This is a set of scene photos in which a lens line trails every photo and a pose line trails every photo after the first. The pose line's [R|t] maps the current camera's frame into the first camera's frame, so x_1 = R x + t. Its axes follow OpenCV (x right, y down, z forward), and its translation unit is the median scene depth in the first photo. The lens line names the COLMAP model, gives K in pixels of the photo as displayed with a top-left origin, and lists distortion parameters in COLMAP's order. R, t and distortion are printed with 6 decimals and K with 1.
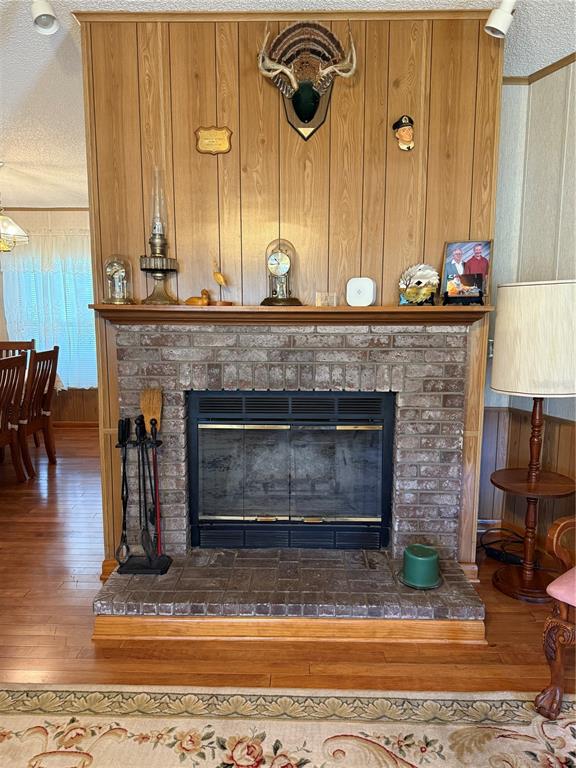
lens RADIAL K [[570.9, 0, 289.0], [0, 570.9, 388.4], [0, 0, 1]] dist [0.056493, -0.010156]
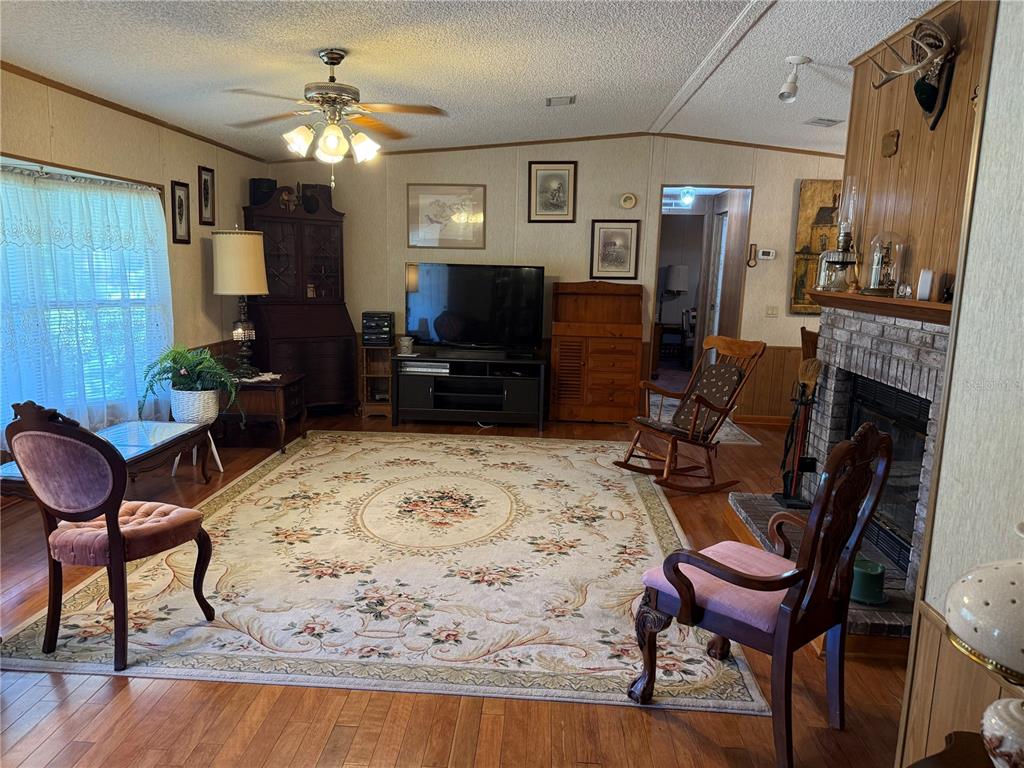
lens RADIAL K [[761.2, 0, 510.4], [0, 761.2, 394.5], [0, 0, 1]] dist [0.056493, -0.010156]
pose [[-0.024457, 0.168354, -0.985423, 1.386351], [-0.190203, 0.966929, 0.169915, -0.081955], [0.981440, 0.191586, 0.008373, 0.366145]]
